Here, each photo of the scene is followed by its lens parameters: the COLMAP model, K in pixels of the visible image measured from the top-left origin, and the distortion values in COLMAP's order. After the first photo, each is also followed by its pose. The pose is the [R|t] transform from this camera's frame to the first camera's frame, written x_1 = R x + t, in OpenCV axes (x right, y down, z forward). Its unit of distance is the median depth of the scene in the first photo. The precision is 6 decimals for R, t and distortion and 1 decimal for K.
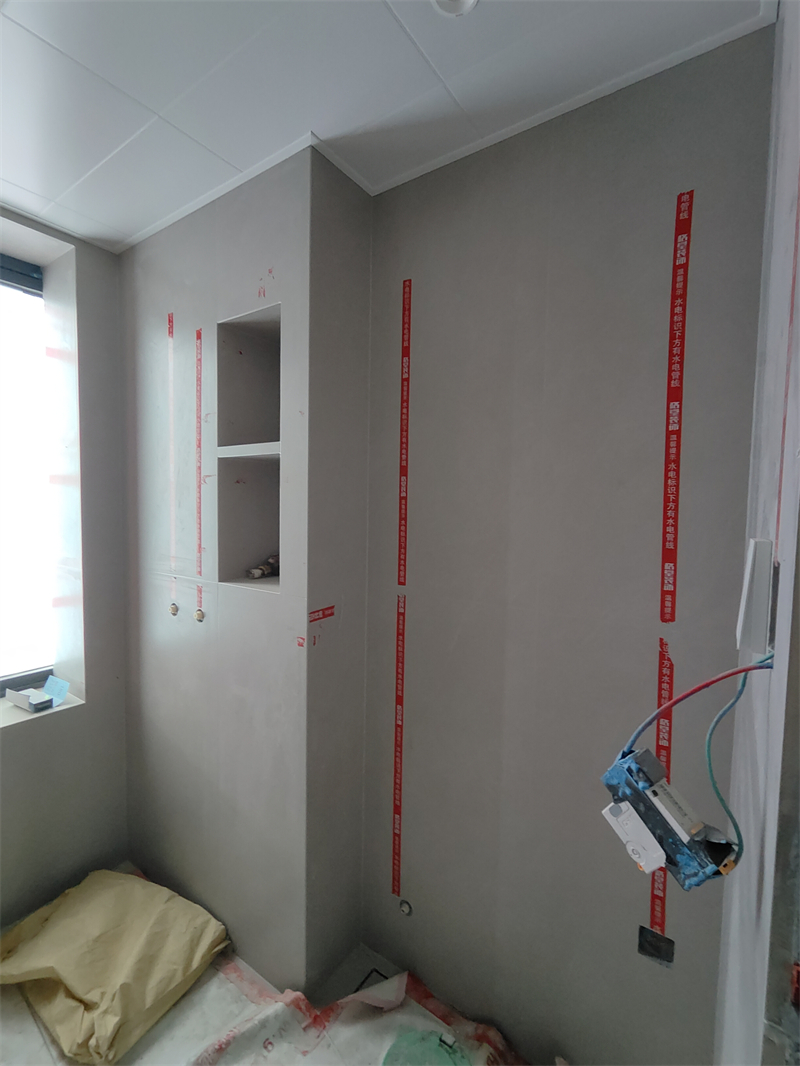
lens RADIAL K [[484.6, 0, 407.2], [0, 484.6, 532.2], [0, 0, 1]] dist [-0.003175, 0.001048]
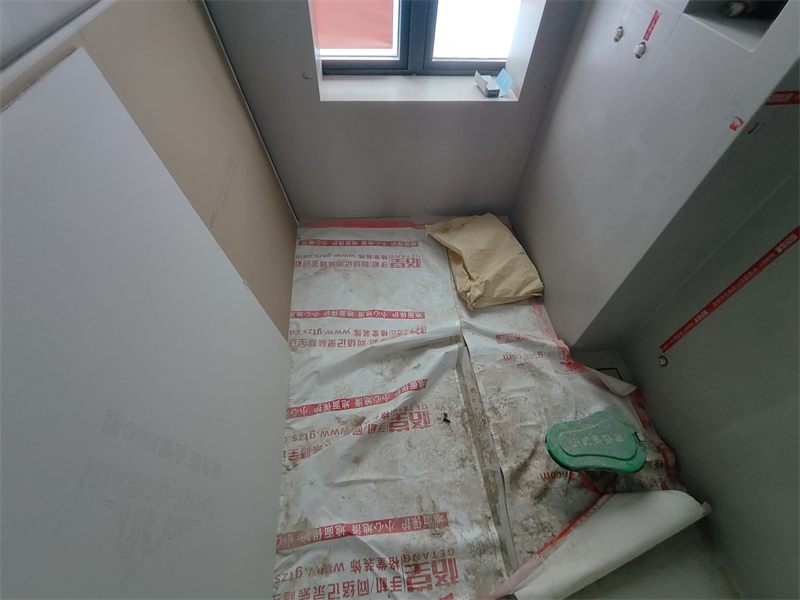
lens RADIAL K [[363.6, 0, 398.7], [0, 363.6, 303.4], [0, 0, 1]] dist [-0.003175, 0.001048]
pose [[0.634829, 0.614638, -0.468201, -0.099377], [-0.068999, 0.648642, 0.757959, -0.020398], [0.769565, -0.448869, 0.454187, 0.079828]]
